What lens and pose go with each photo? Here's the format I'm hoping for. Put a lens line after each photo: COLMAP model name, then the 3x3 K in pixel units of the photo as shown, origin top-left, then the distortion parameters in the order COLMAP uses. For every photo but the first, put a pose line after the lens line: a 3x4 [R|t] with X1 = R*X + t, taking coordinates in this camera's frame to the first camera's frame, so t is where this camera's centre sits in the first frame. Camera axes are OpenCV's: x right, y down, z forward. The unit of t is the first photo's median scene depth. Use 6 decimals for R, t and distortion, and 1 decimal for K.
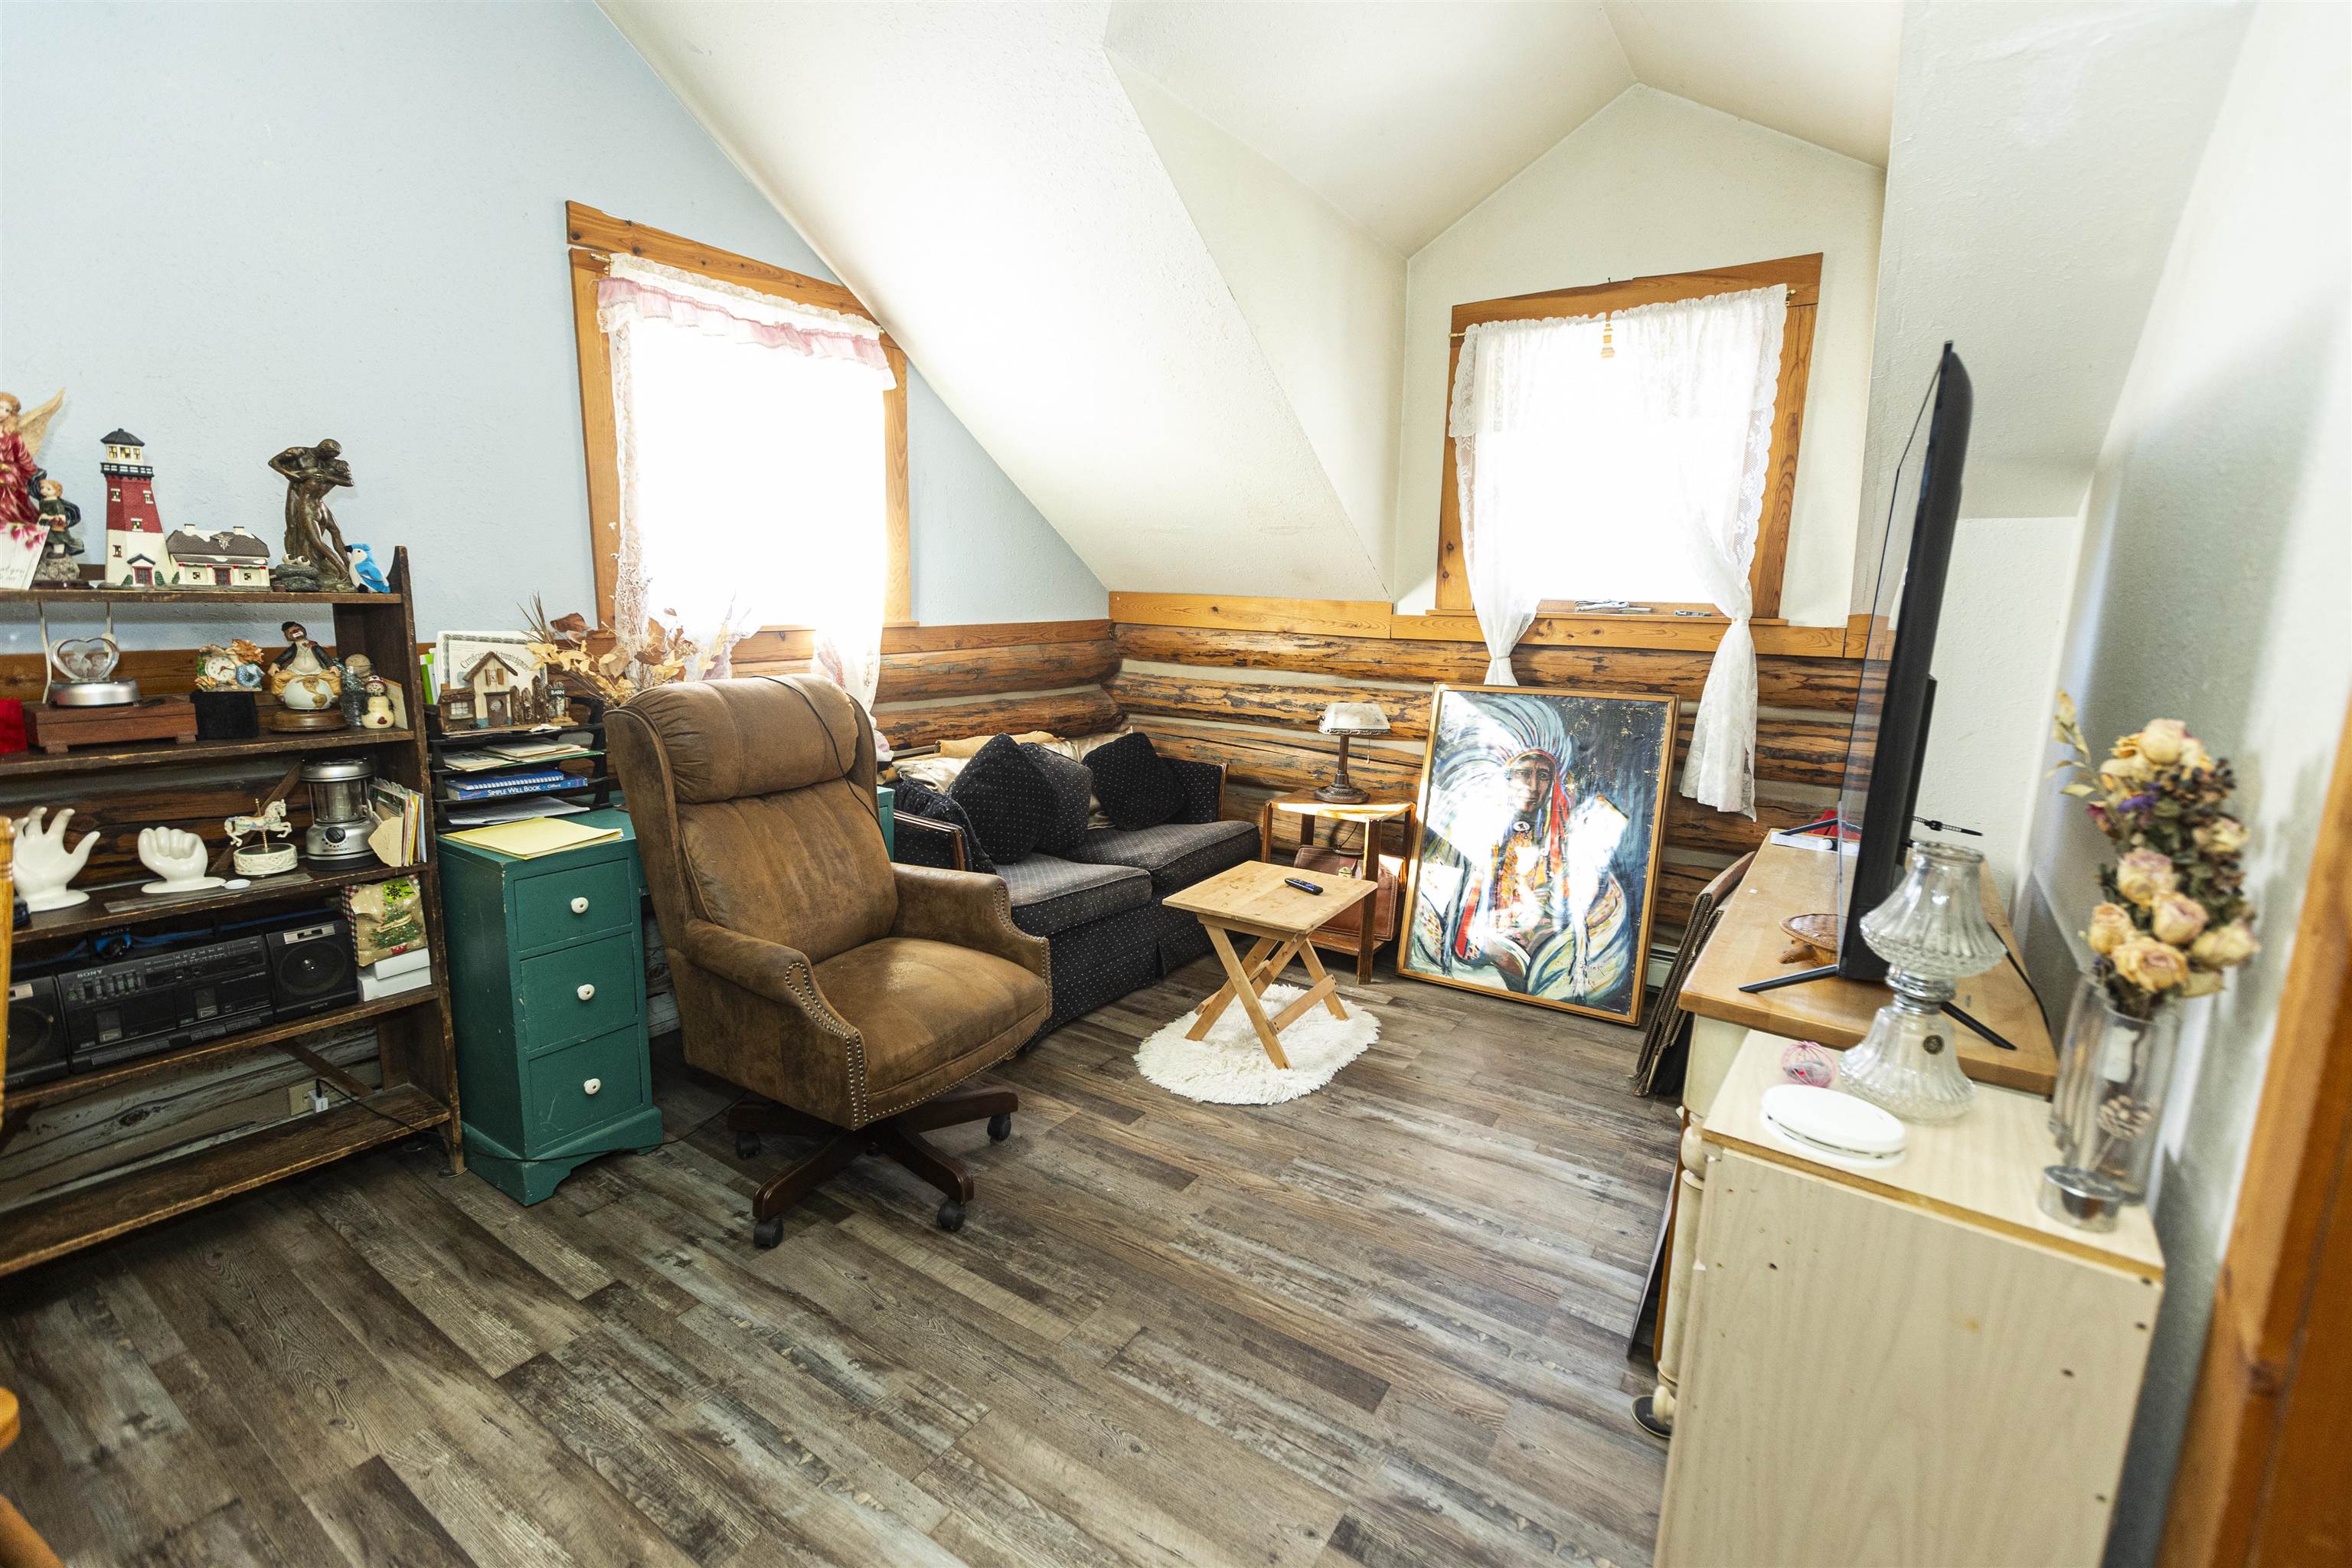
lens RADIAL K [[1056.8, 0, 1168.4], [0, 1056.8, 771.7], [0, 0, 1]] dist [0.003948, -0.000432]
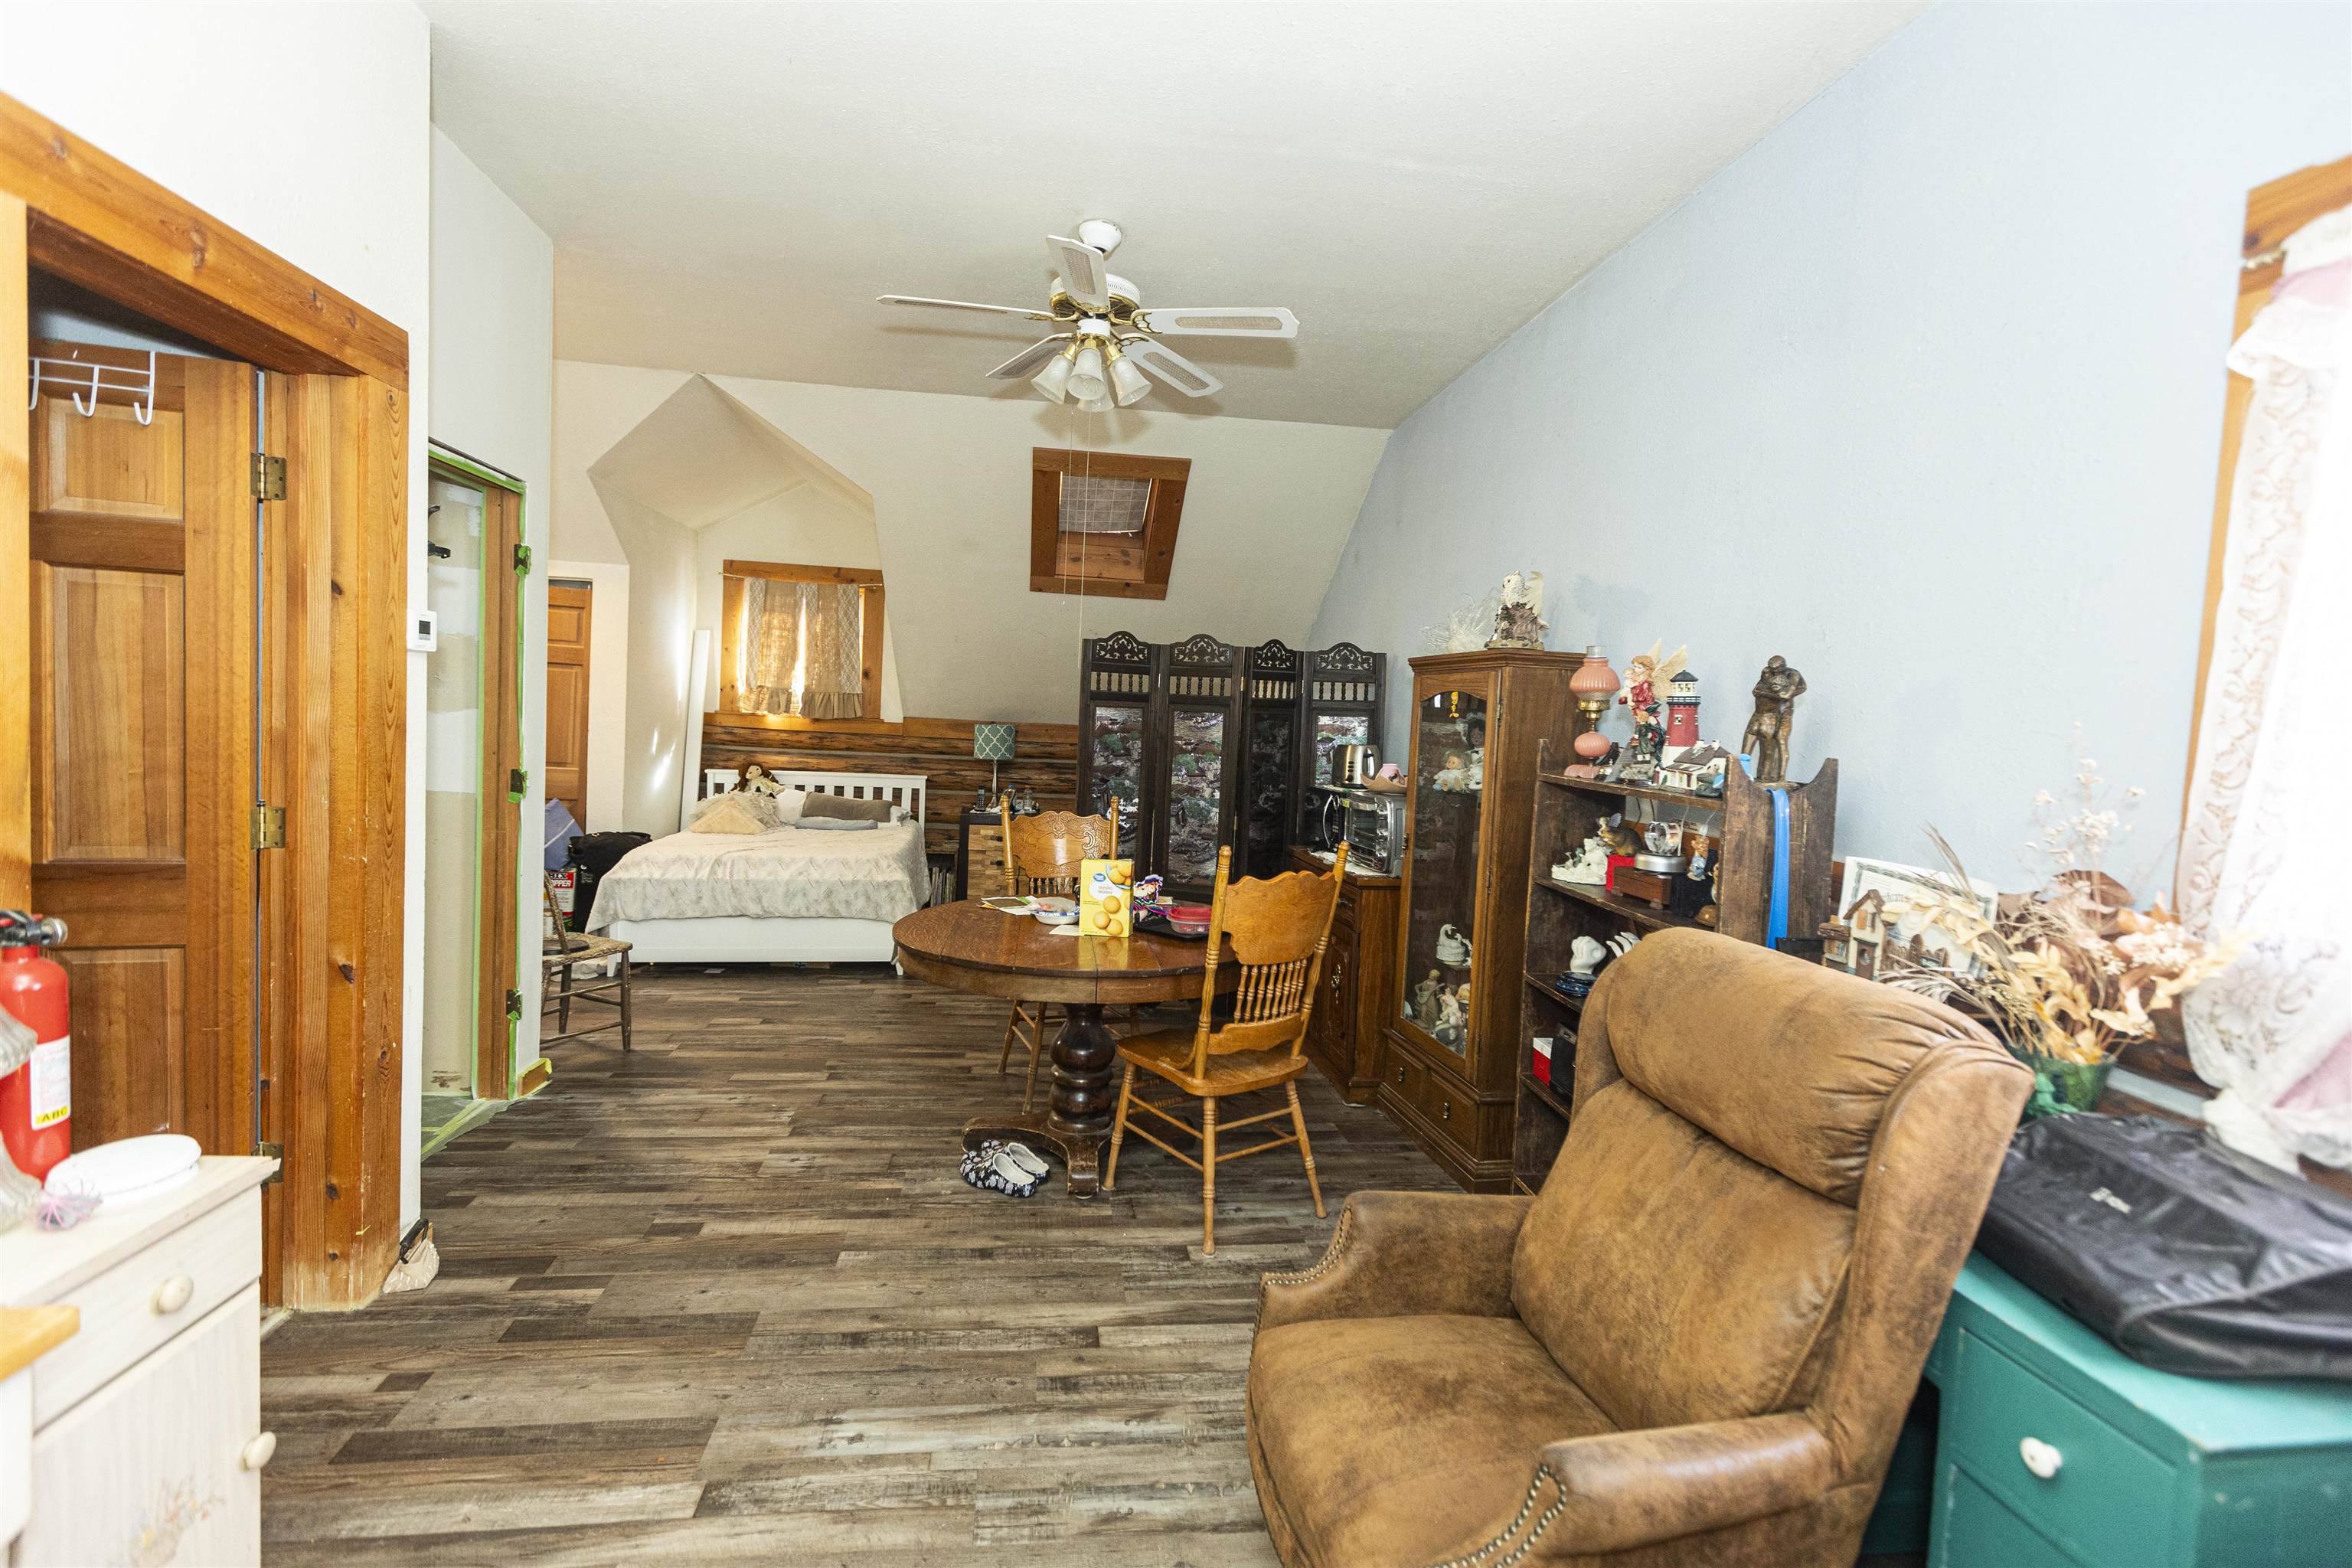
lens RADIAL K [[1056.8, 0, 1168.4], [0, 1056.8, 771.7], [0, 0, 1]] dist [0.003948, -0.000432]
pose [[-0.751522, -0.025301, -0.659223, 0.217115], [-0.183717, 0.967761, 0.172298, -0.186265], [0.633611, 0.250596, -0.731942, 0.956173]]
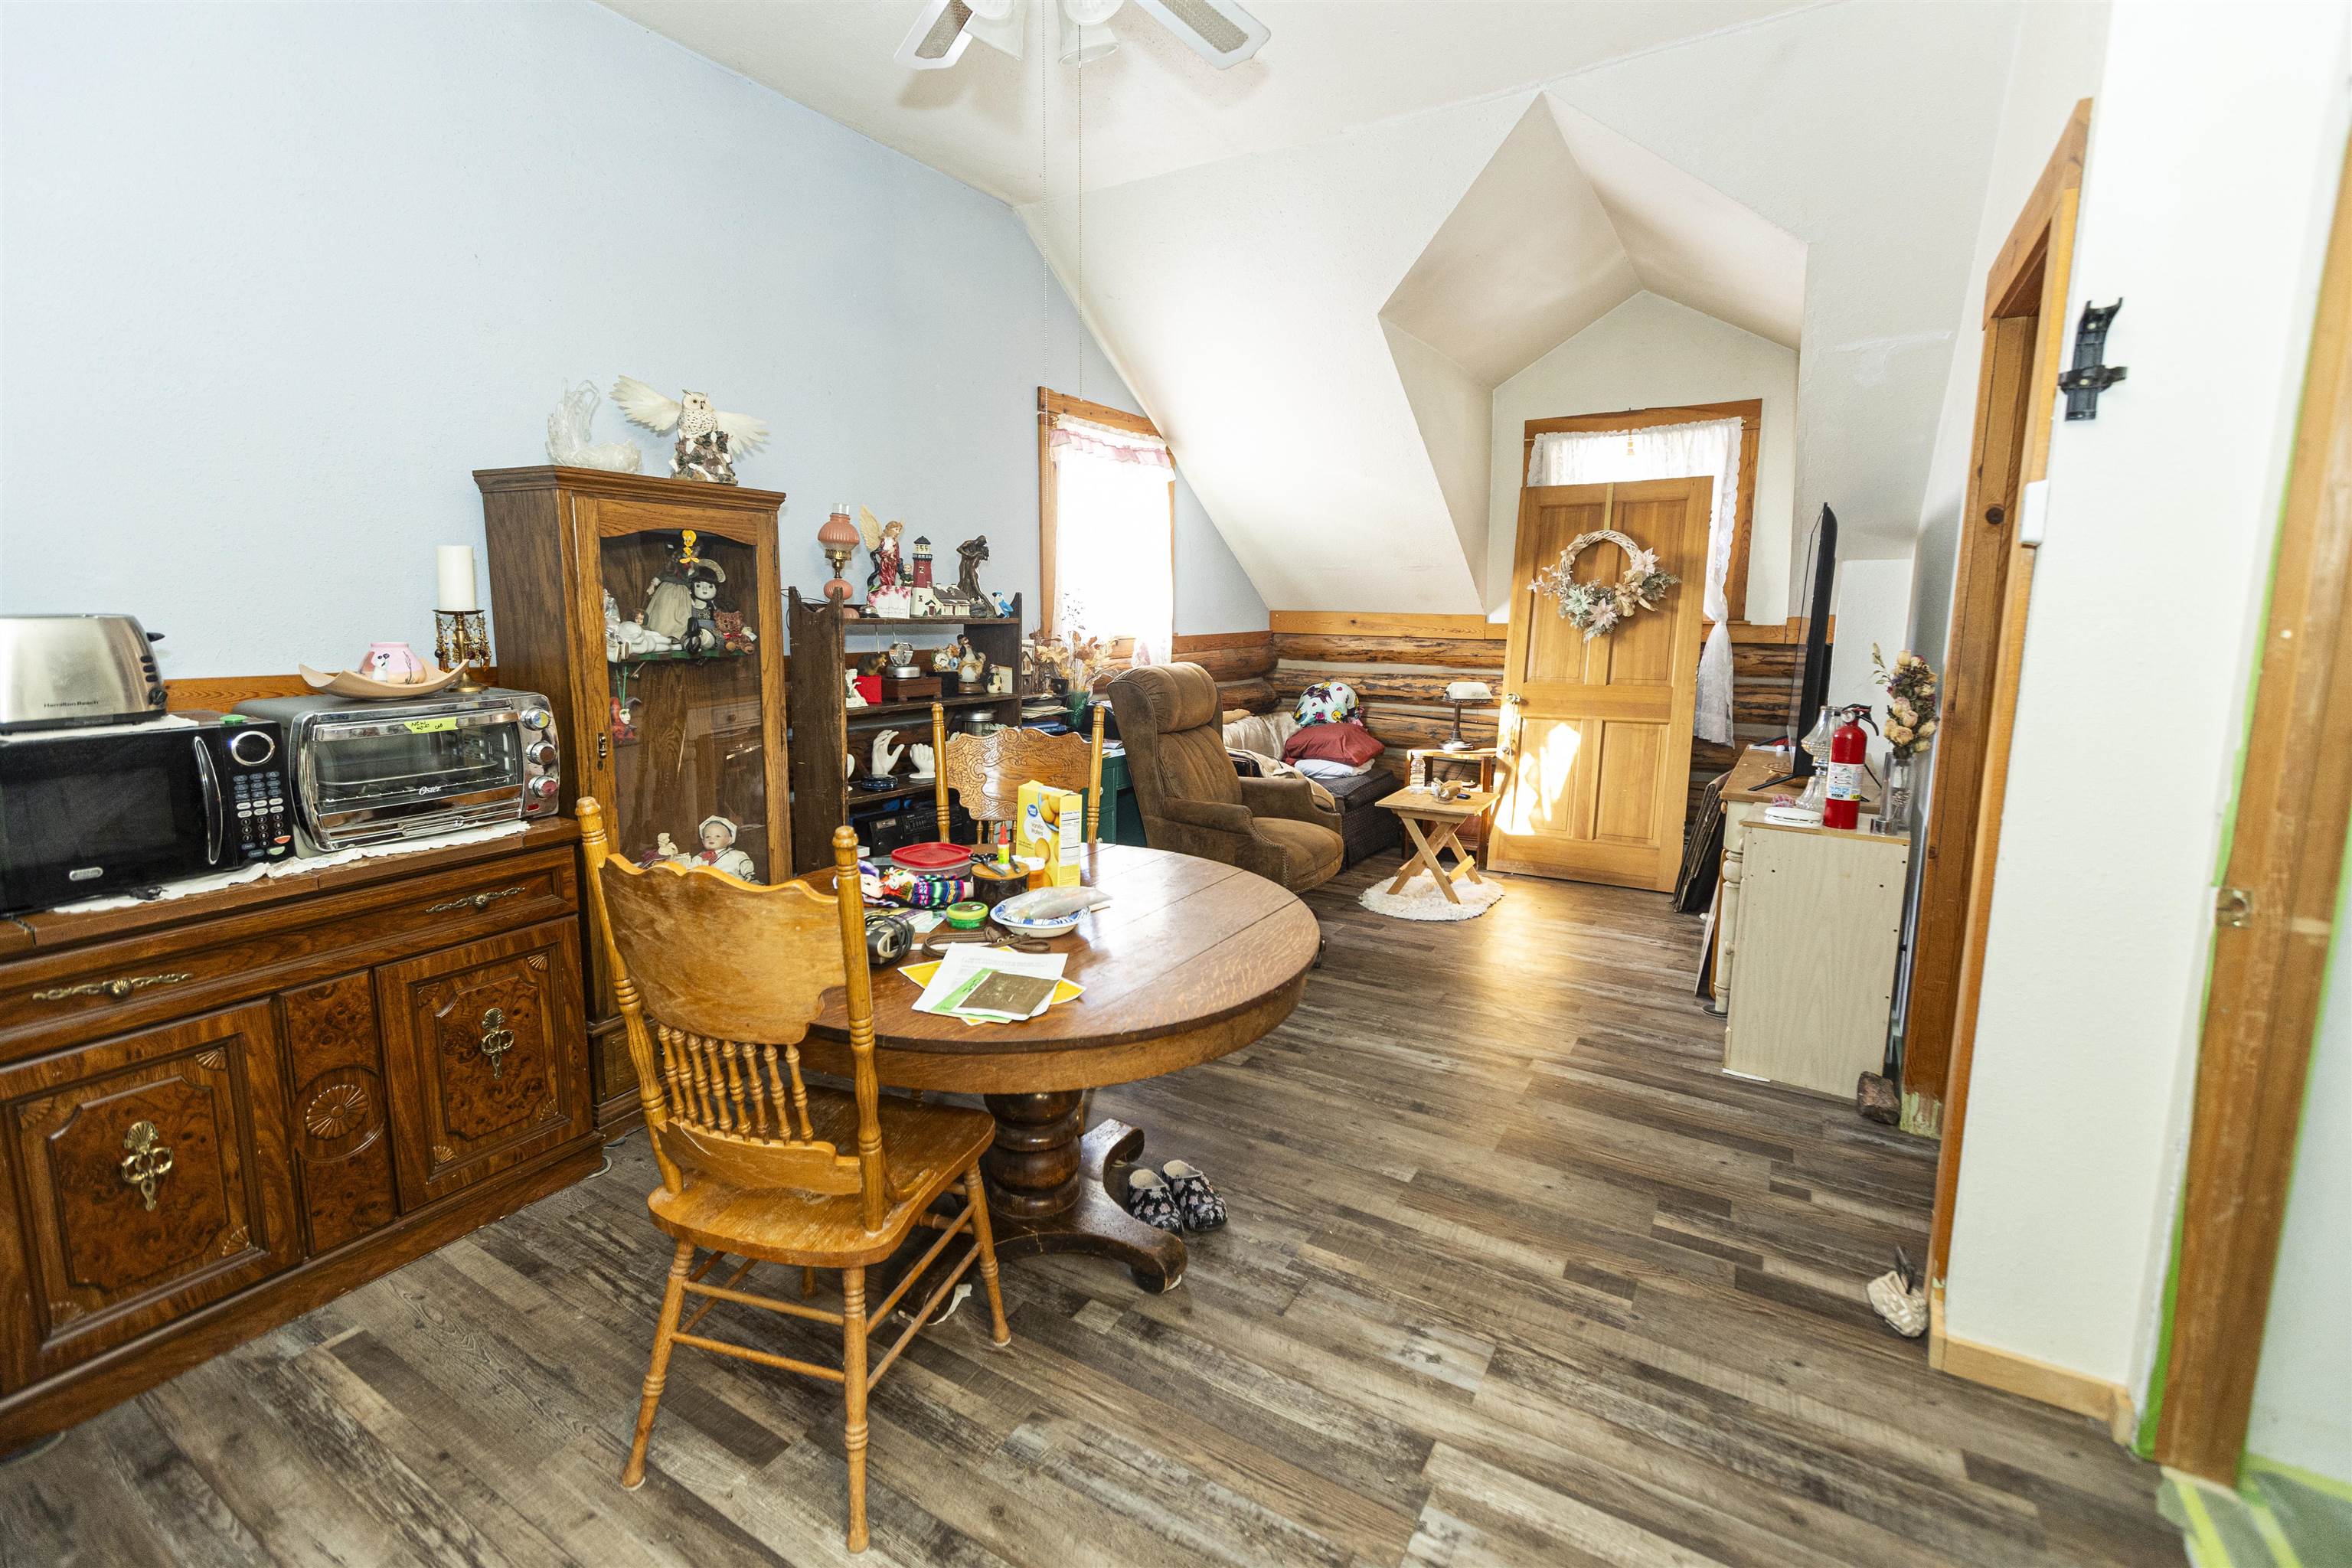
lens RADIAL K [[1053.2, 0, 1174.4], [0, 1053.2, 753.5], [0, 0, 1]] dist [0.002888, 0.000137]
pose [[0.998706, -0.022649, 0.045536, -0.374921], [0.024177, 0.999154, -0.033279, 0.091682], [-0.044743, 0.034337, 0.998408, -0.566373]]
